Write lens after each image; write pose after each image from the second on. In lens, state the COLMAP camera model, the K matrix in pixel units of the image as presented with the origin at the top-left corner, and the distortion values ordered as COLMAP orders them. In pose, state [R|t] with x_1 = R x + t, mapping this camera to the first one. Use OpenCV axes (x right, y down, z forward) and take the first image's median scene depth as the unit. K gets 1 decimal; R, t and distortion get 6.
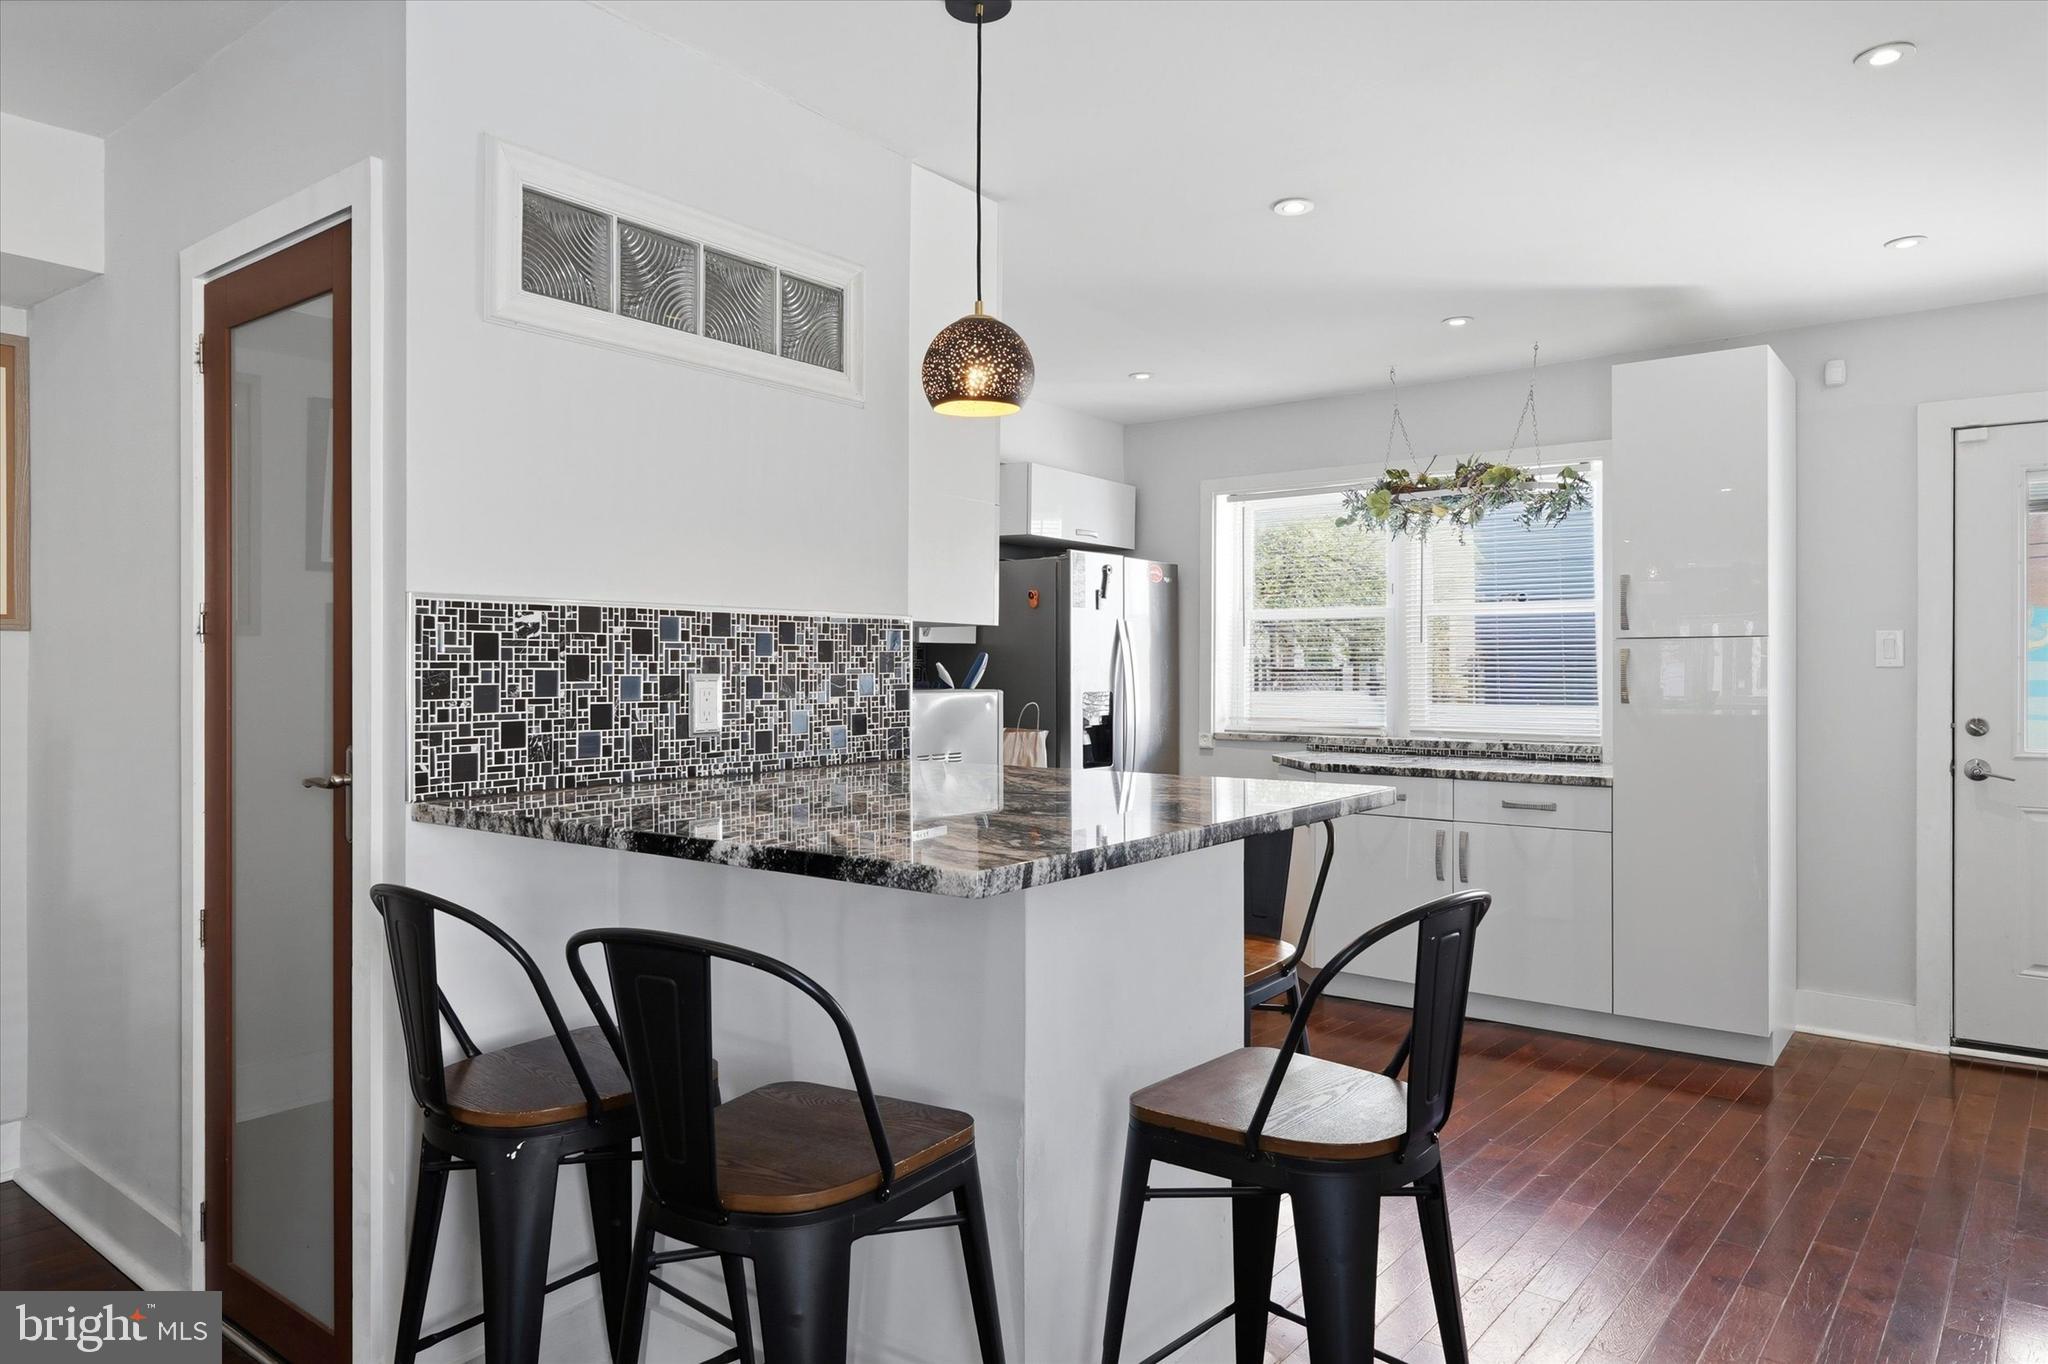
lens RADIAL K [[1312.0, 0, 1034.6], [0, 1312.0, 679.6], [0, 0, 1]] dist [-0.017541, -0.001746]
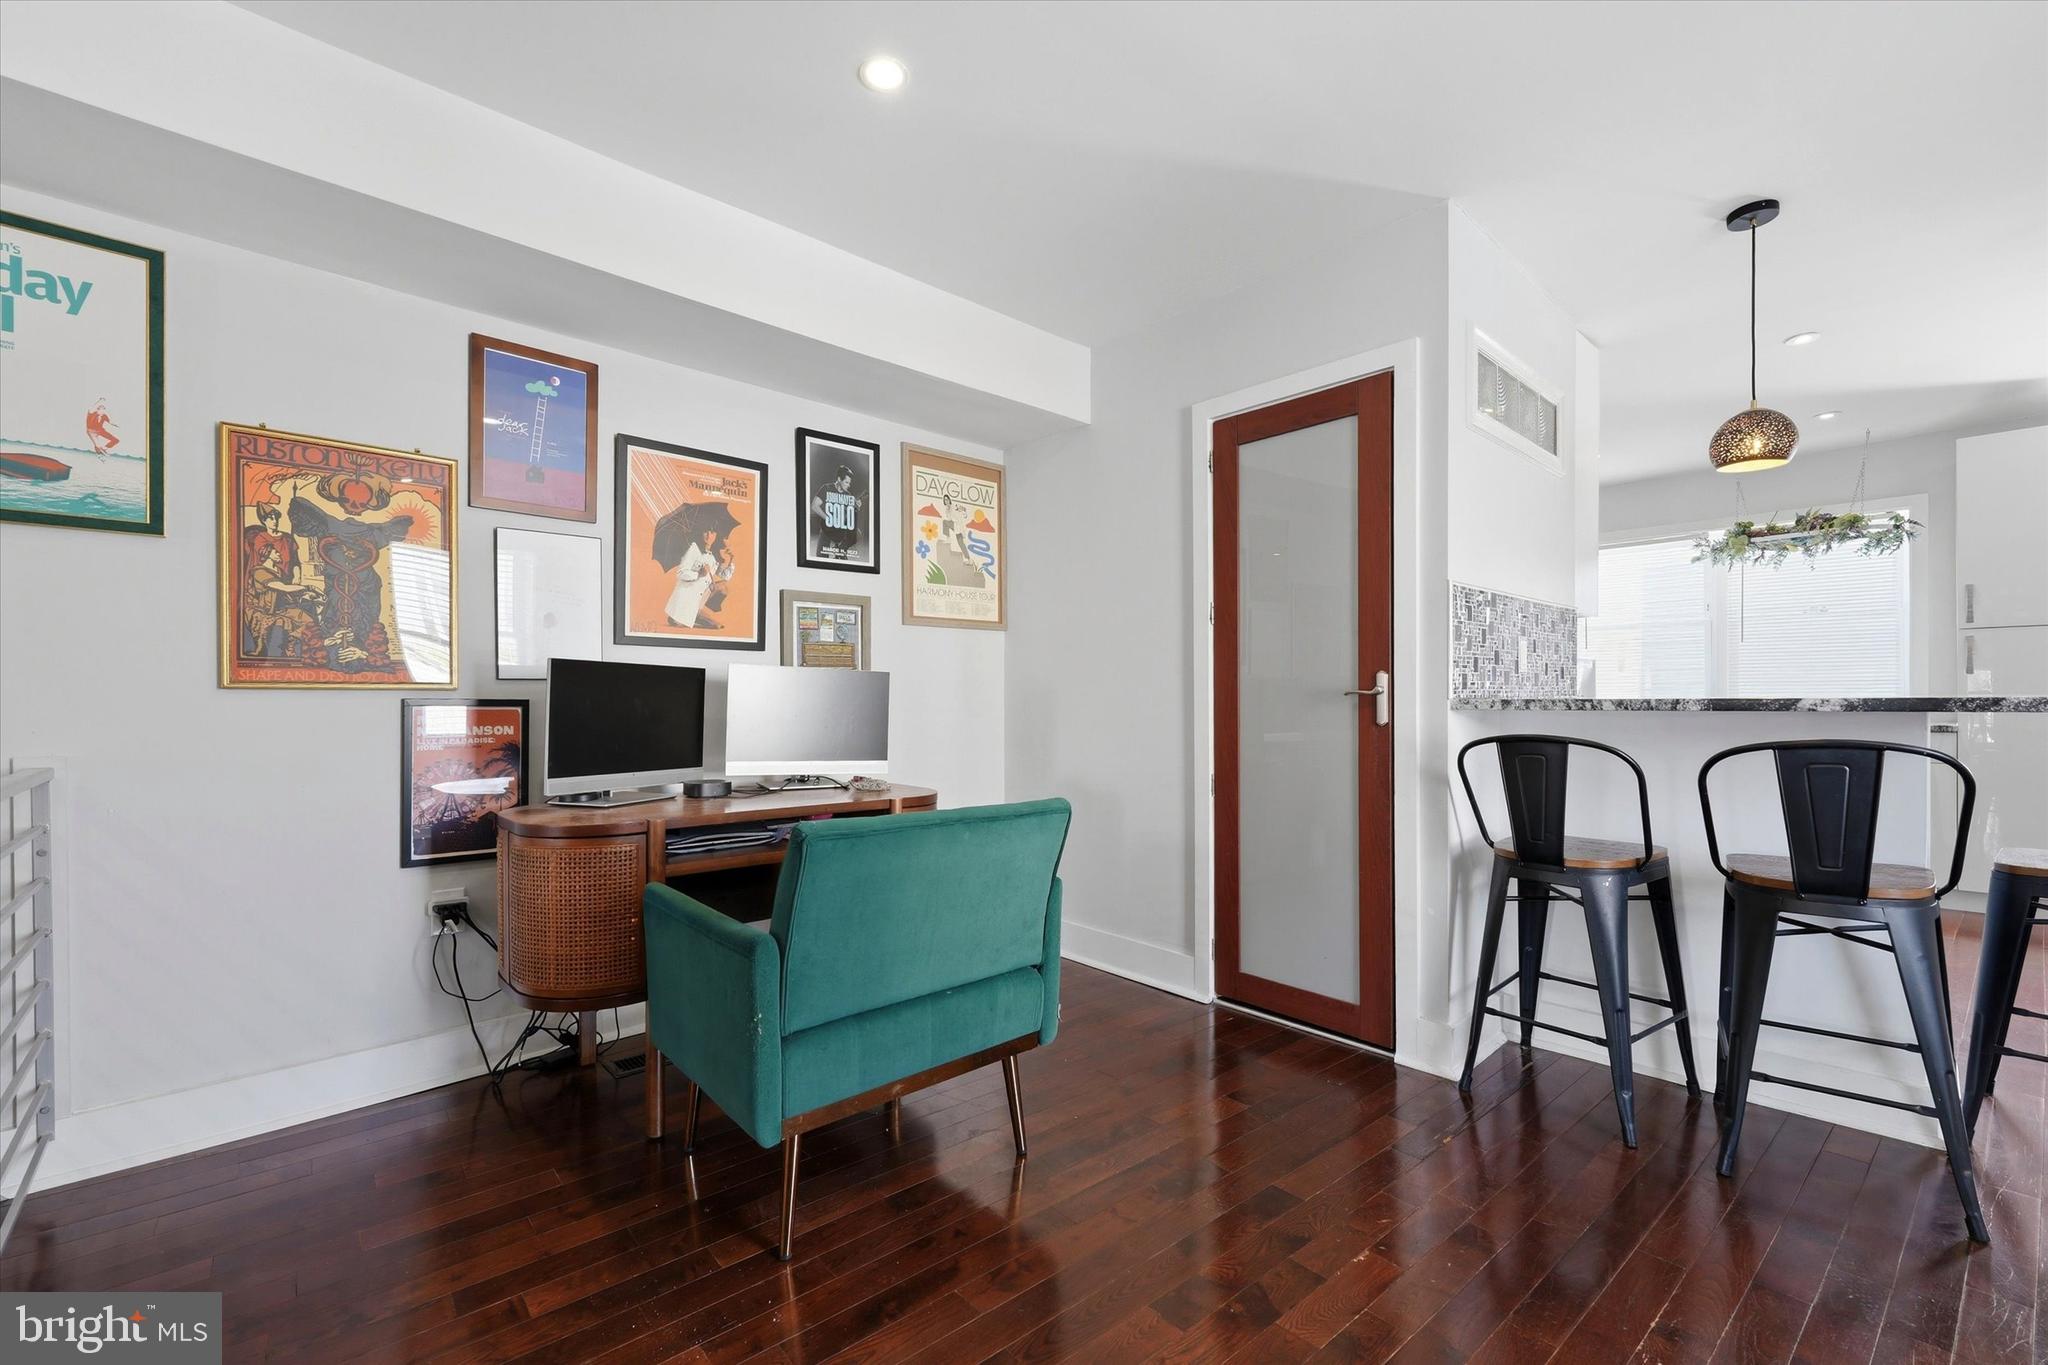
lens RADIAL K [[885.0, 0, 1025.4], [0, 885.0, 689.9], [0, 0, 1]] dist [-0.002184, -0.000428]
pose [[0.985224, -0.009796, -0.170989, -0.712789], [0.006441, 0.999776, -0.020168, 0.086340], [0.171148, 0.018769, 0.985066, -0.224190]]
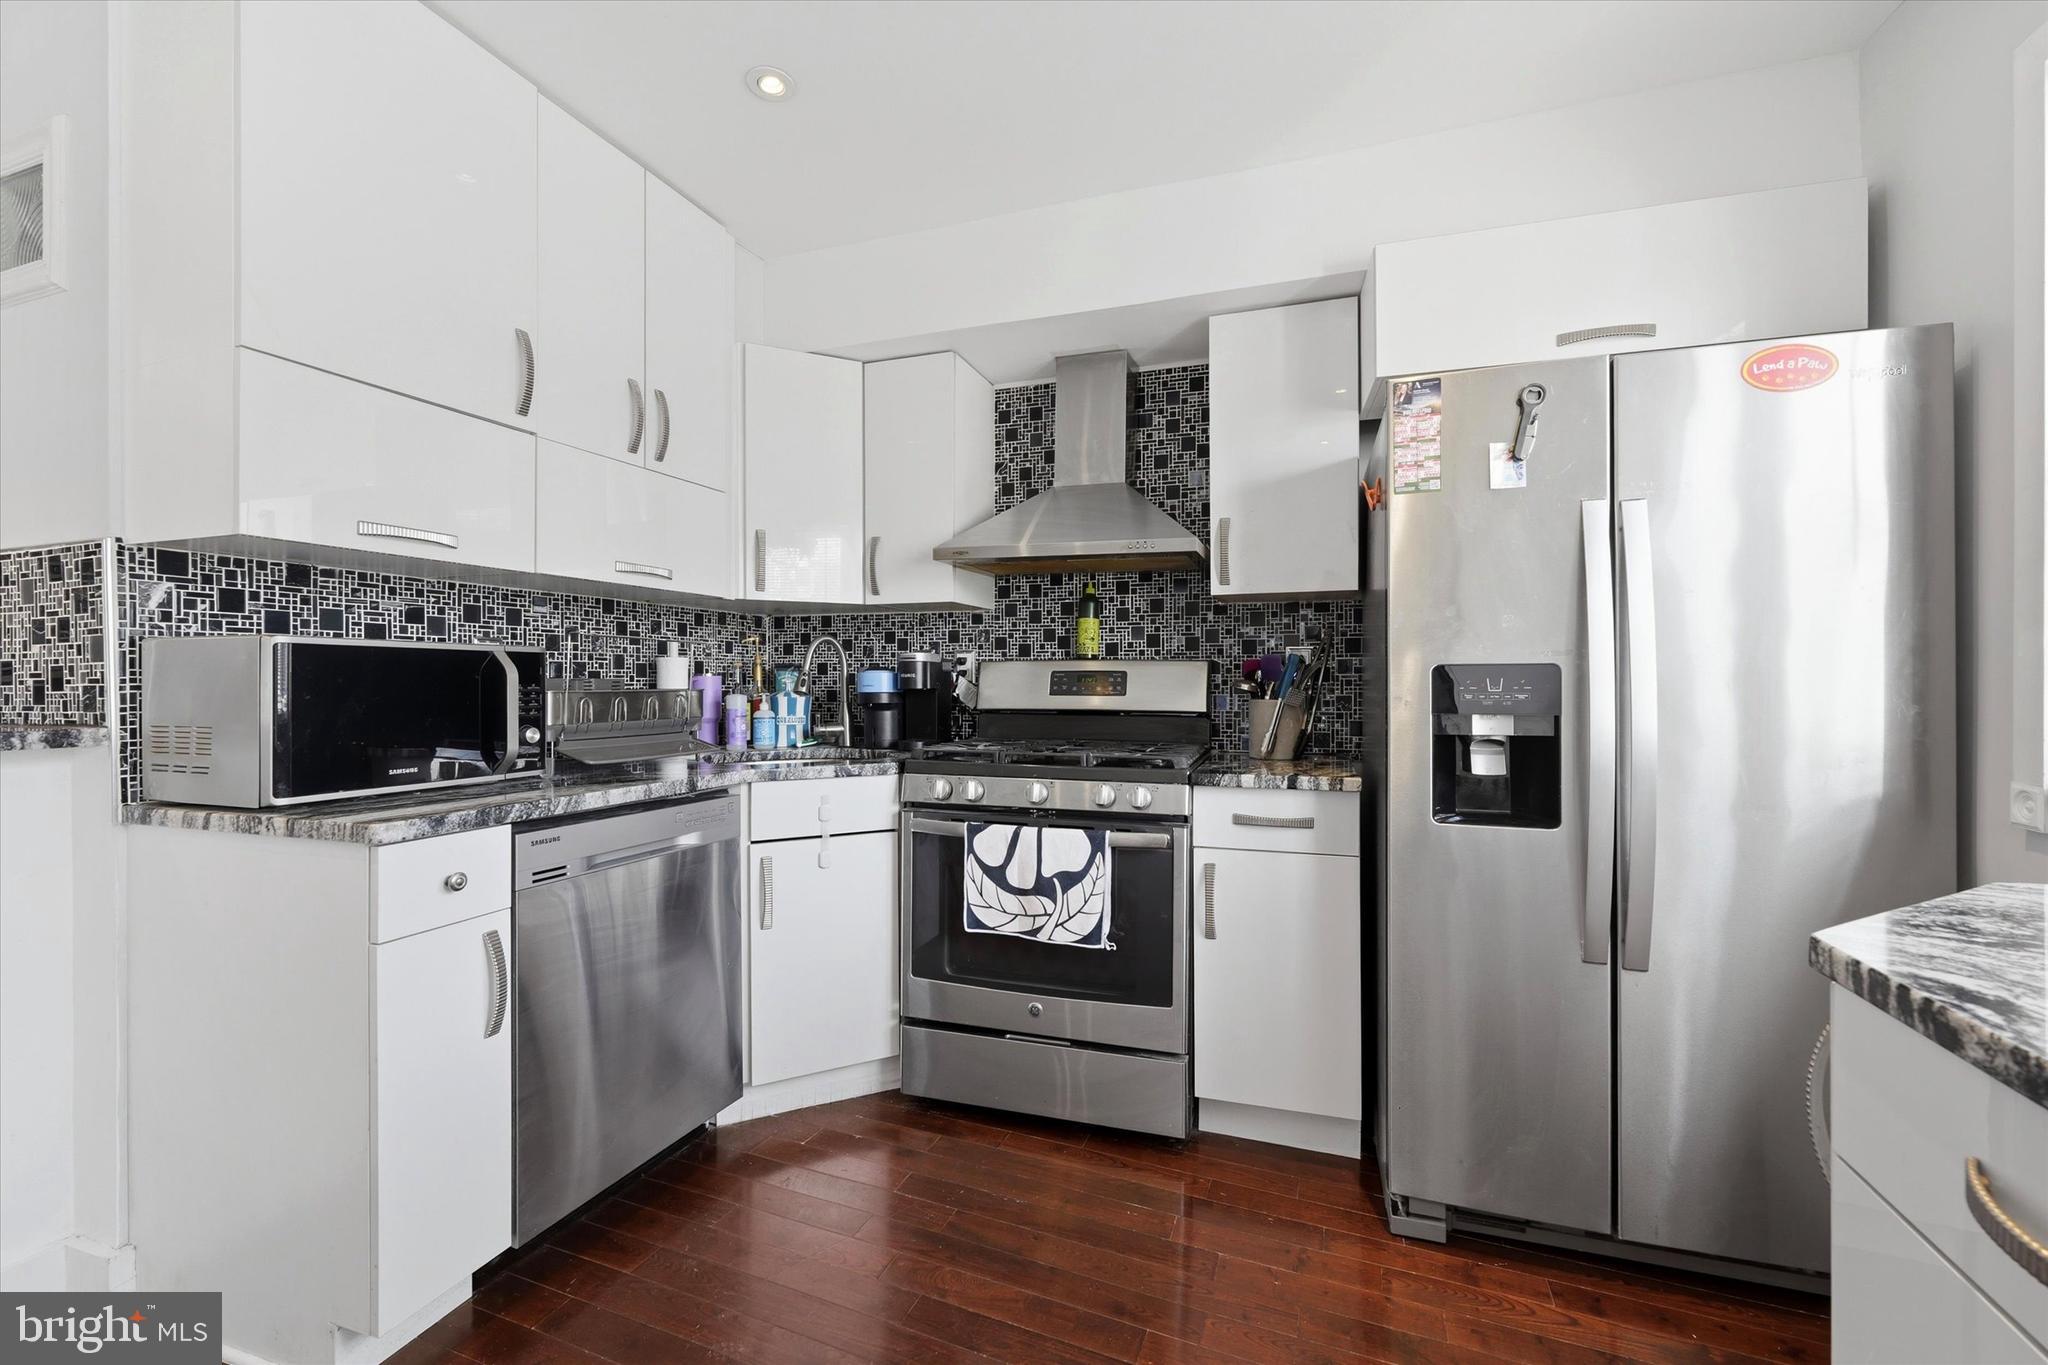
lens RADIAL K [[833.8, 0, 1024.6], [0, 833.8, 682.5], [0, 0, 1]] dist [0.001236, -0.000932]
pose [[0.294779, -0.003563, -0.955559, 0.641403], [-0.008098, 0.999948, -0.006227, 0.041688], [0.955531, 0.009574, 0.294735, 1.685671]]
